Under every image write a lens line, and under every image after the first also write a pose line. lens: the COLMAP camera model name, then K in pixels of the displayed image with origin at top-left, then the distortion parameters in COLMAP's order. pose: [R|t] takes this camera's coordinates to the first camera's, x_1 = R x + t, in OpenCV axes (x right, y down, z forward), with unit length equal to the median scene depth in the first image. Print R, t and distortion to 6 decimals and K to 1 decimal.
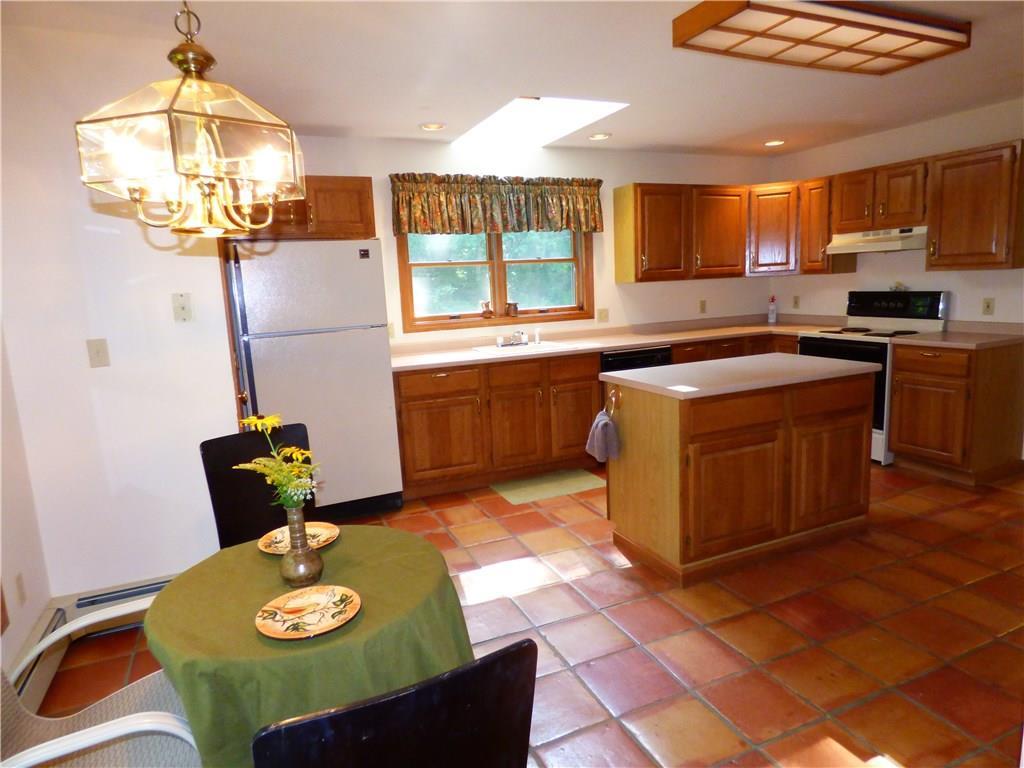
lens RADIAL K [[621.4, 0, 517.2], [0, 621.4, 384.4], [0, 0, 1]] dist [-0.013686, 0.001829]
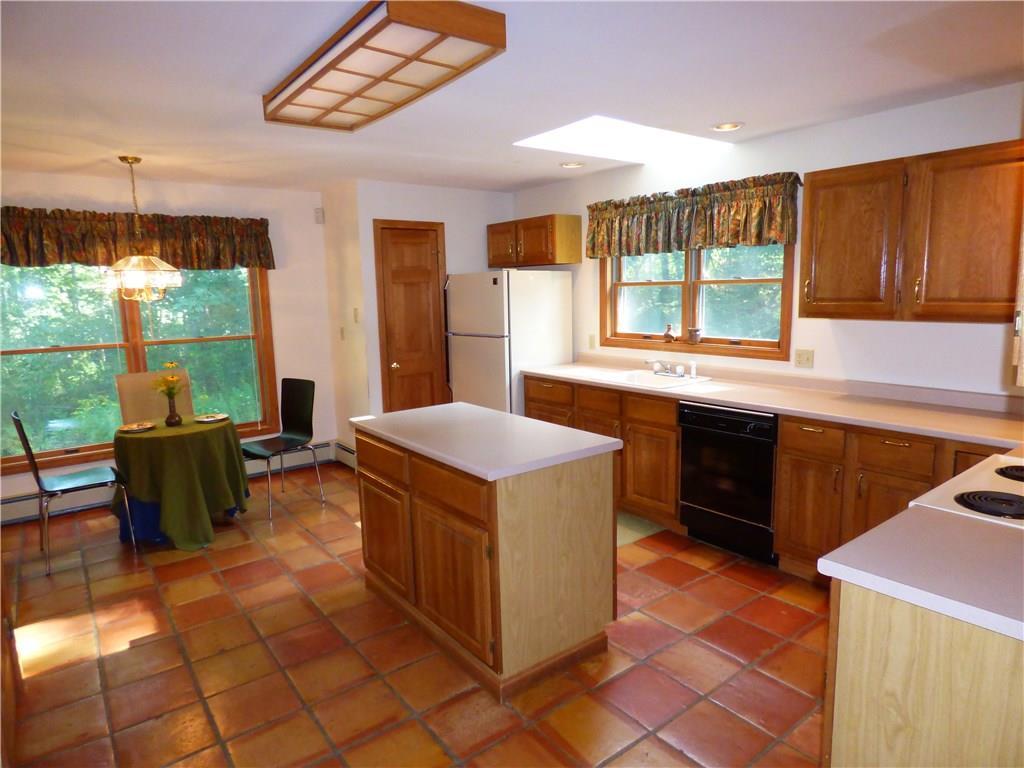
lens RADIAL K [[621.4, 0, 518.7], [0, 621.4, 383.0], [0, 0, 1]] dist [-0.013686, 0.001829]
pose [[0.244628, 0.179011, -0.952949, 0.820373], [-0.152404, 0.977692, 0.144536, -0.150736], [0.957565, 0.109876, 0.266453, 0.551896]]
